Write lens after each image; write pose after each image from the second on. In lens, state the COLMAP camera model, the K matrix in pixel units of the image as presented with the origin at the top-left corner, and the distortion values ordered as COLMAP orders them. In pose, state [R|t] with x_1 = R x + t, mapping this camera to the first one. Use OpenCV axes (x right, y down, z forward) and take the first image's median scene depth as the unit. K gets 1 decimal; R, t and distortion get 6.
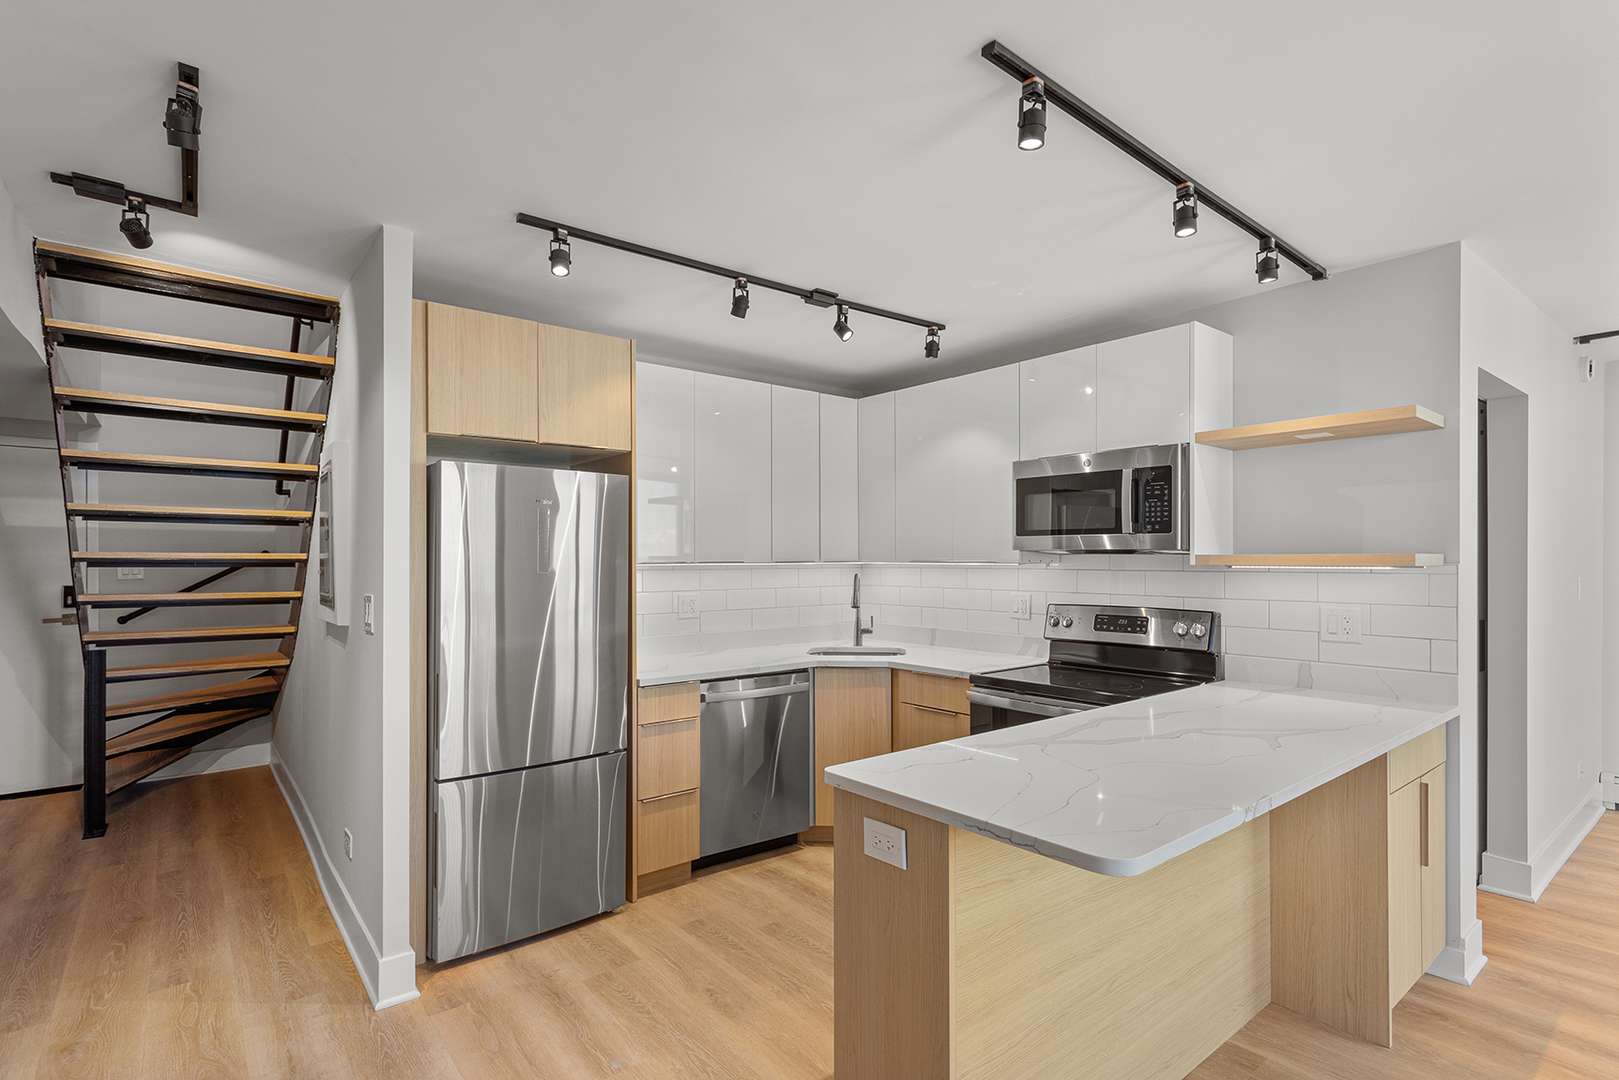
lens RADIAL K [[784.2, 0, 809.8], [0, 784.2, 551.3], [0, 0, 1]] dist [-0.004294, -0.000076]
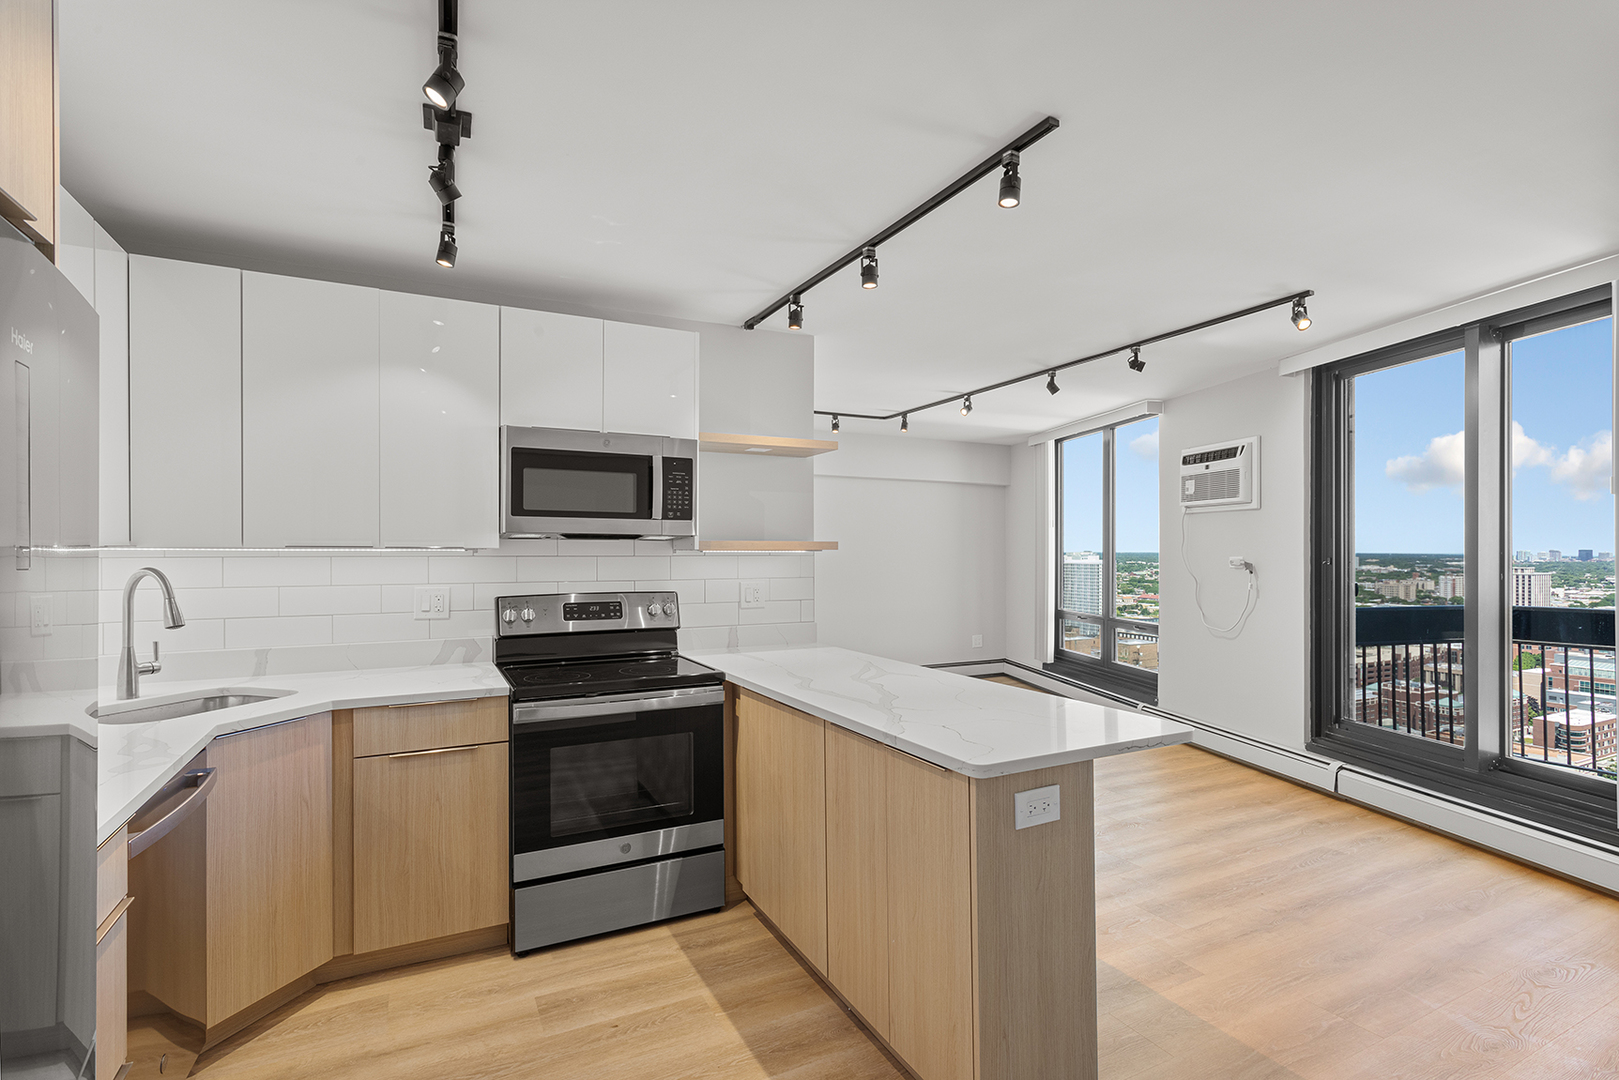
lens RADIAL K [[784.2, 0, 813.1], [0, 784.2, 545.0], [0, 0, 1]] dist [-0.004294, -0.000076]
pose [[0.207170, 0.003205, 0.978300, -0.557510], [-0.009992, 0.999949, -0.001160, 0.010168], [-0.978254, -0.009535, 0.207192, 0.592520]]
